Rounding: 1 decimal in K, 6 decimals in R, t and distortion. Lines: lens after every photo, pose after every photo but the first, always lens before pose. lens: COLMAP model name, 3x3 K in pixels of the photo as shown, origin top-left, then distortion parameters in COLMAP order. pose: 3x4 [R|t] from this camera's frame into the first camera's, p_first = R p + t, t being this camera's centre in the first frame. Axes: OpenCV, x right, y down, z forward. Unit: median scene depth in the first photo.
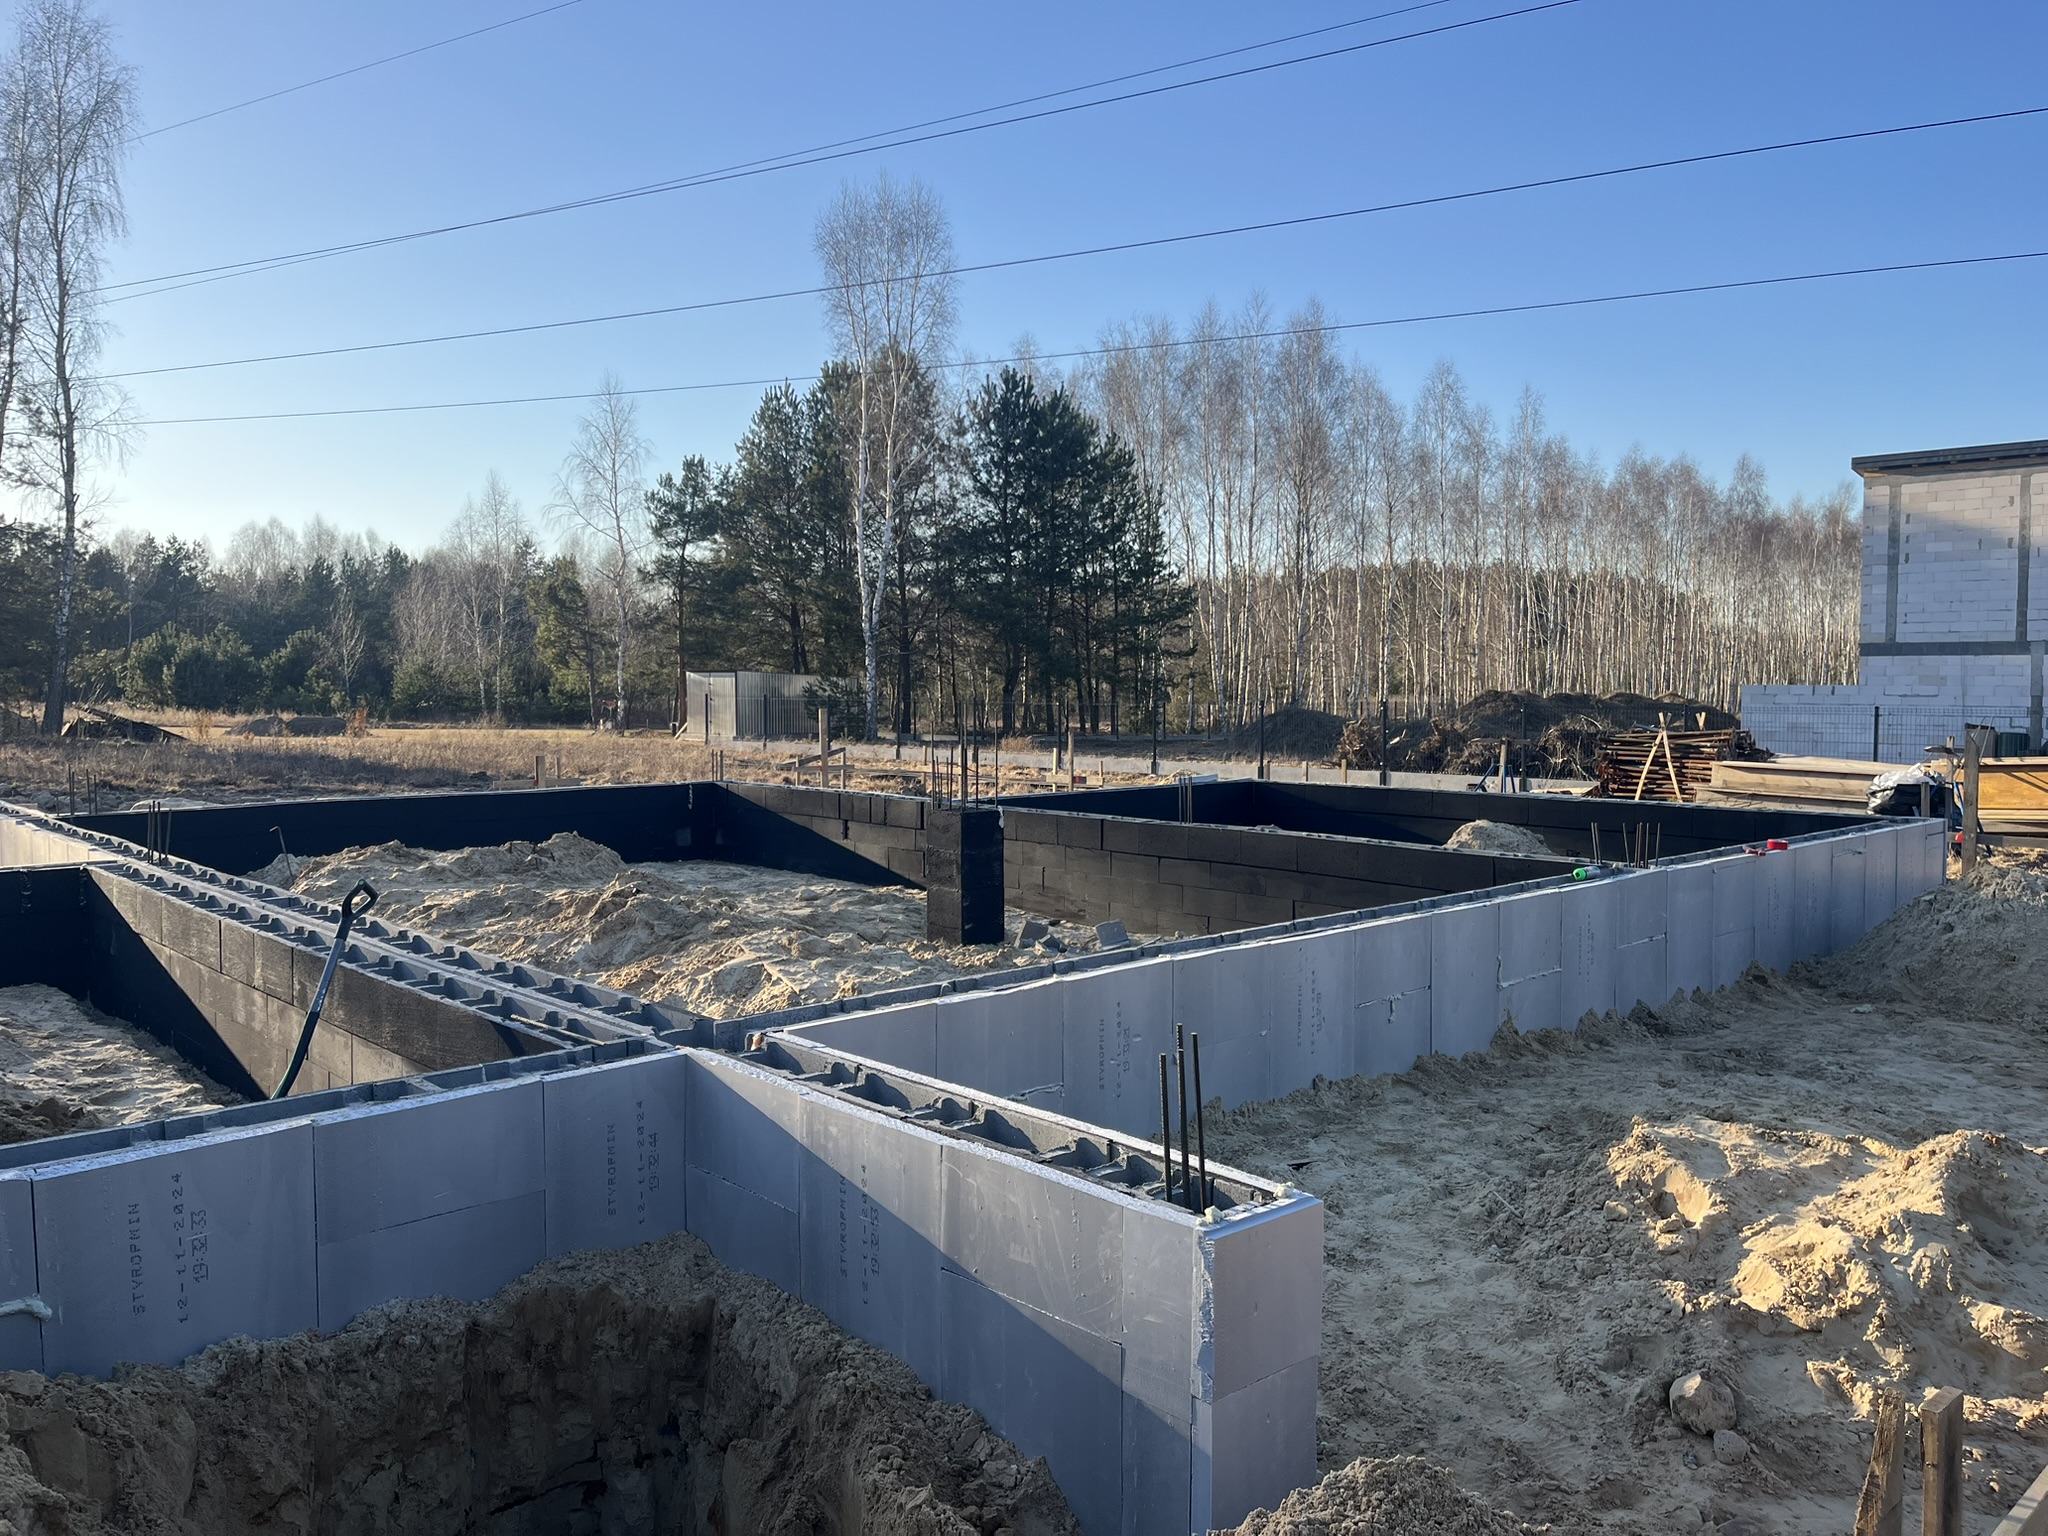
lens RADIAL K [[1532.5, 0, 1005.7], [0, 1532.5, 778.3], [0, 0, 1]] dist [0.084131, -0.112384]
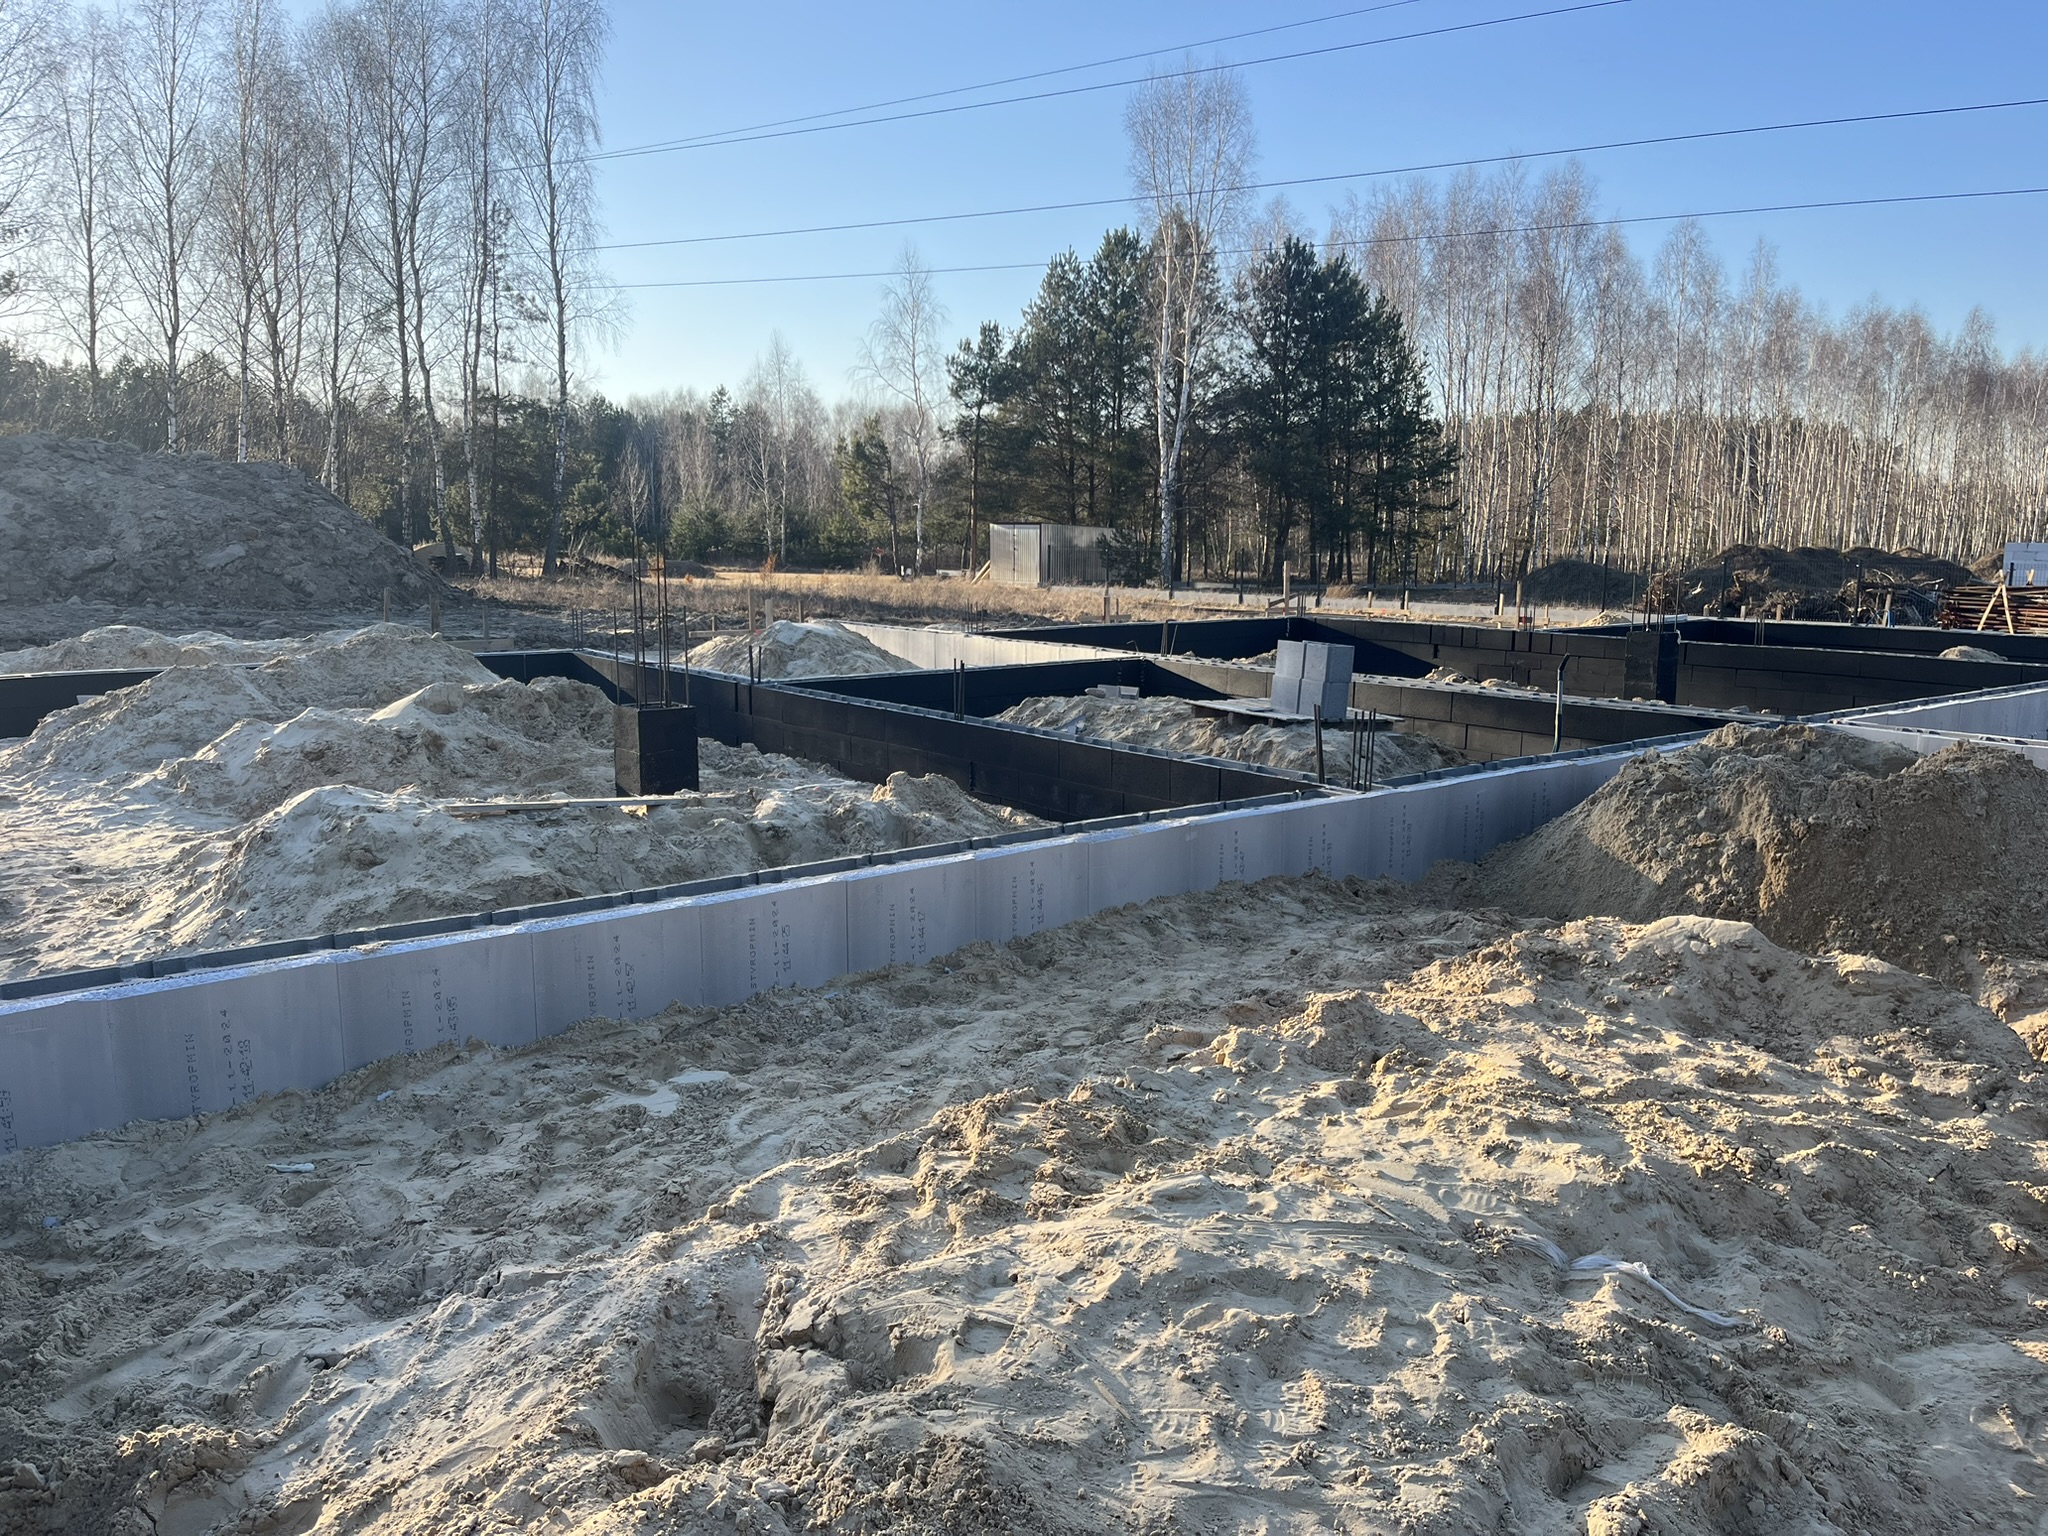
lens RADIAL K [[1532.5, 0, 1005.7], [0, 1532.5, 778.3], [0, 0, 1]] dist [0.084131, -0.112384]
pose [[0.996622, 0.020922, -0.079421, -0.097612], [-0.012999, 0.995003, 0.098995, 0.003852], [0.081095, -0.097628, 0.991913, -0.111325]]
